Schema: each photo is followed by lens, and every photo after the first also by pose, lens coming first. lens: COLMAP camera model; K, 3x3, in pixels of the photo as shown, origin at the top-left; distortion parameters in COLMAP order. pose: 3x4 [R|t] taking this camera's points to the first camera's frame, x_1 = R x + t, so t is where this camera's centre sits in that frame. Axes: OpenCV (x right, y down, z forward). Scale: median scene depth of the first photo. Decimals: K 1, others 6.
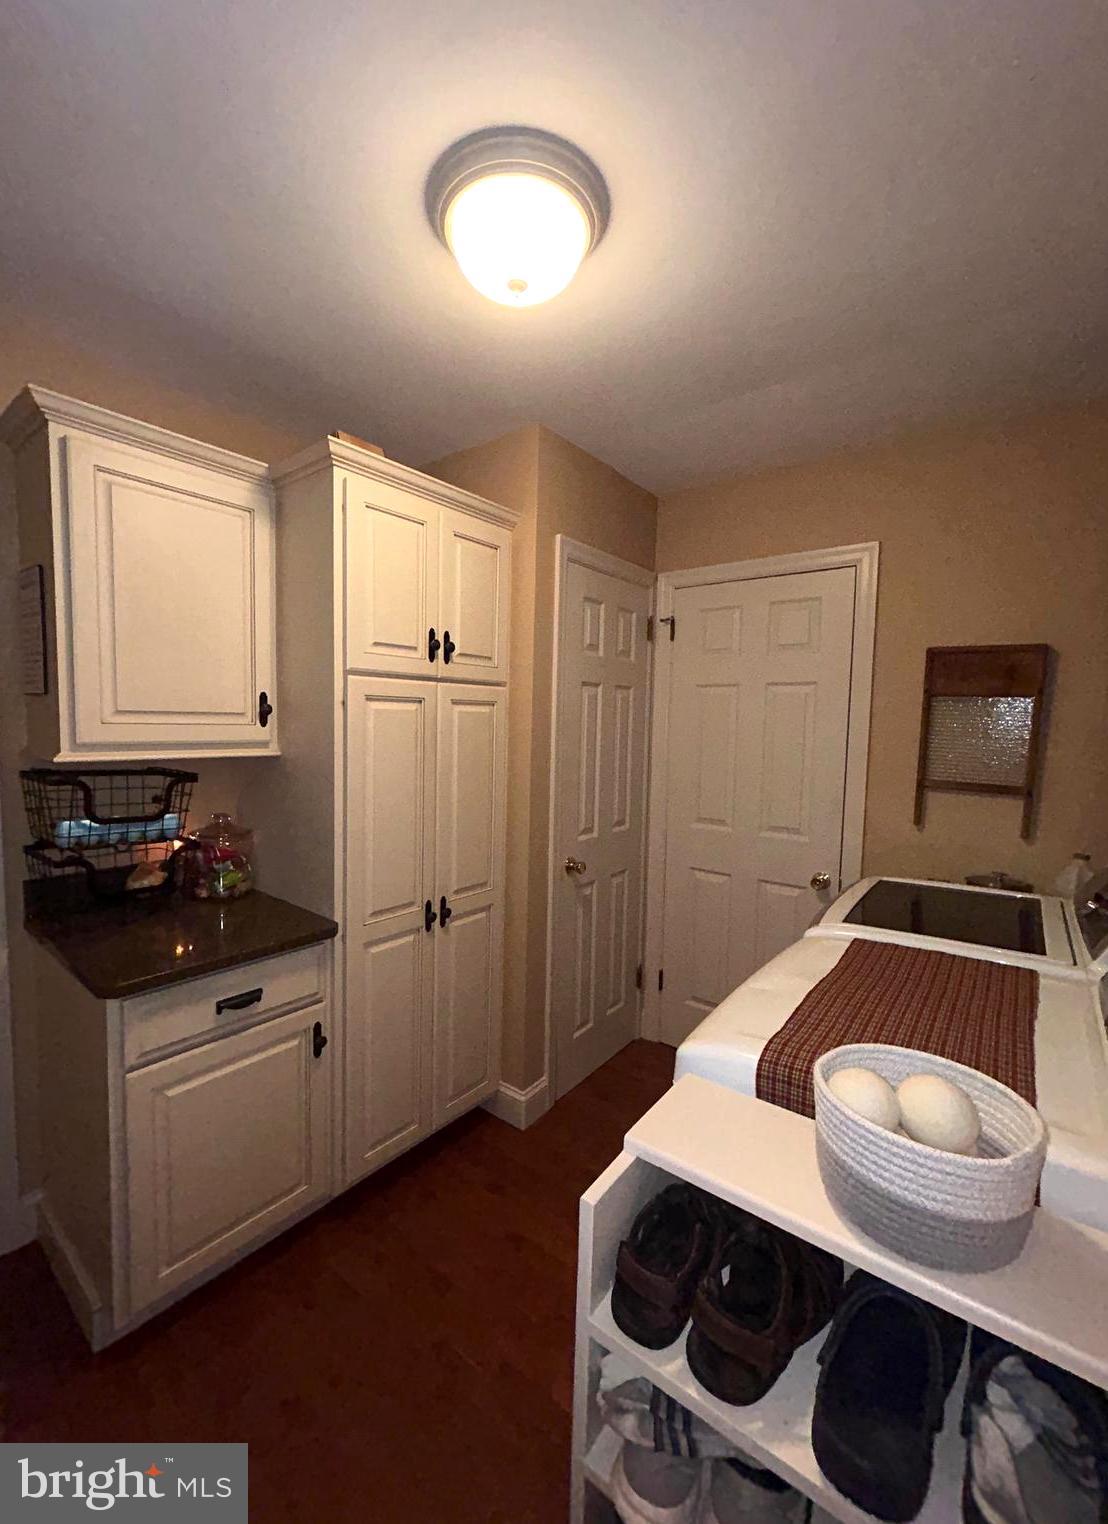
lens RADIAL K [[631.7, 0, 547.7], [0, 631.7, 768.2], [0, 0, 1]] dist [0.000433, -0.000006]
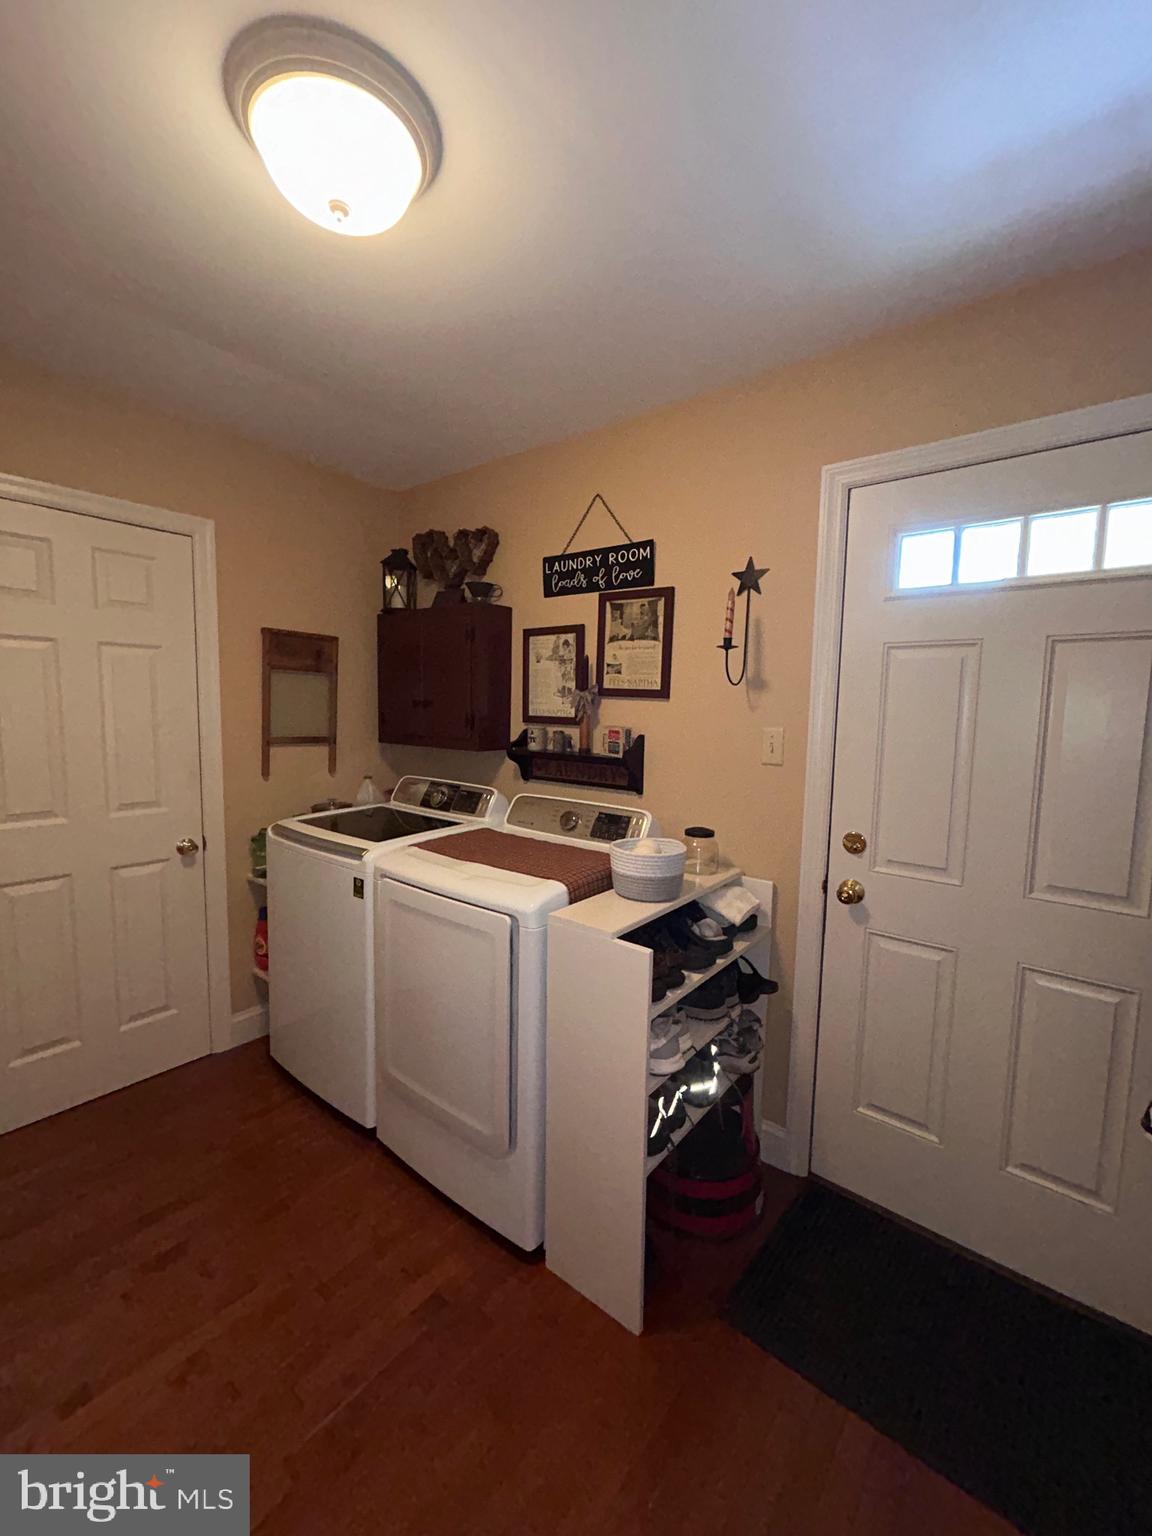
lens RADIAL K [[615.3, 0, 574.0], [0, 615.3, 760.8], [0, 0, 1]] dist [-0.000103, 0.000011]
pose [[0.023331, -0.118092, 0.992729, -0.572946], [0.049778, 0.991904, 0.116824, -0.046932], [-0.998488, 0.046690, 0.029020, 0.390666]]
